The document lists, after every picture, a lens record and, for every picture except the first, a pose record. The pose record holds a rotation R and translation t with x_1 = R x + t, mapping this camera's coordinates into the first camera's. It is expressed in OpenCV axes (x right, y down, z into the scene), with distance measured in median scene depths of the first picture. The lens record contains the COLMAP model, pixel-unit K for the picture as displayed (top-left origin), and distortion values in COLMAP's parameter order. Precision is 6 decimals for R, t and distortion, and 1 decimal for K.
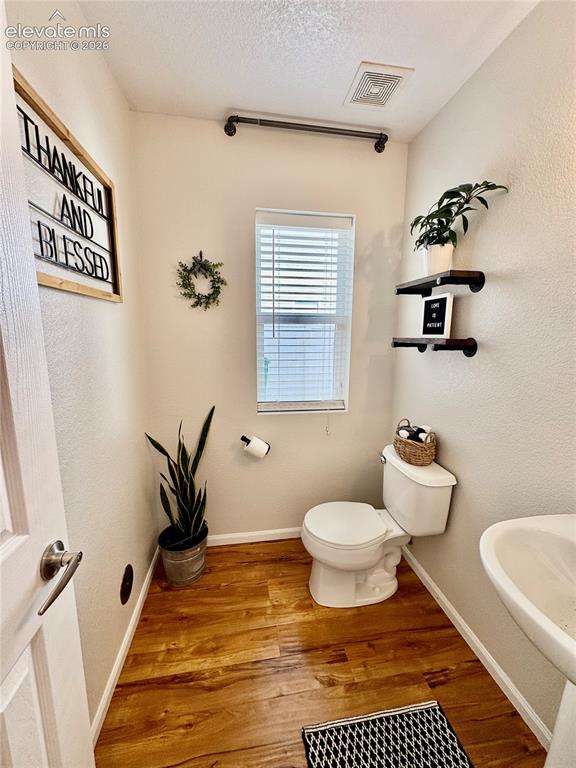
lens RADIAL K [[310.1, 0, 289.3], [0, 310.1, 383.3], [0, 0, 1]] dist [-0.002830, -0.000180]
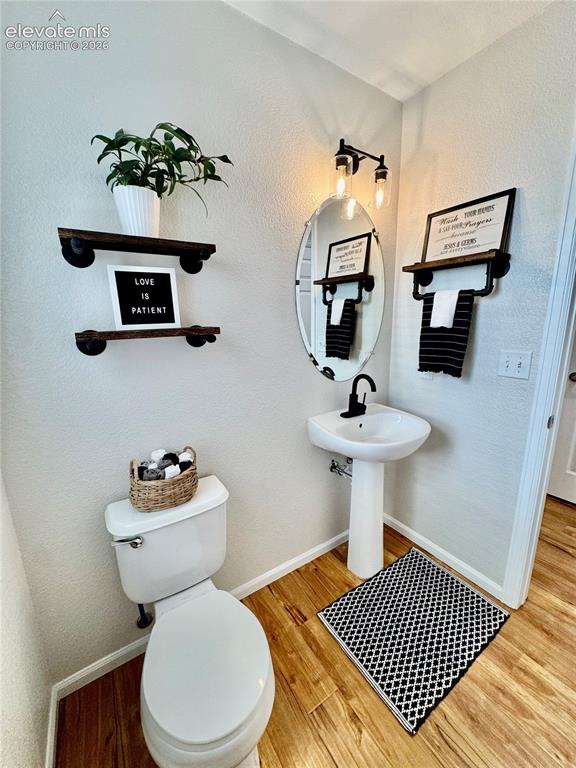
lens RADIAL K [[310.1, 0, 291.9], [0, 310.1, 383.0], [0, 0, 1]] dist [-0.002830, -0.000180]
pose [[-0.410606, -0.195420, 0.890626, -0.355204], [0.166544, 0.944259, 0.283969, -0.195124], [-0.896474, 0.264927, -0.355172, 1.100343]]
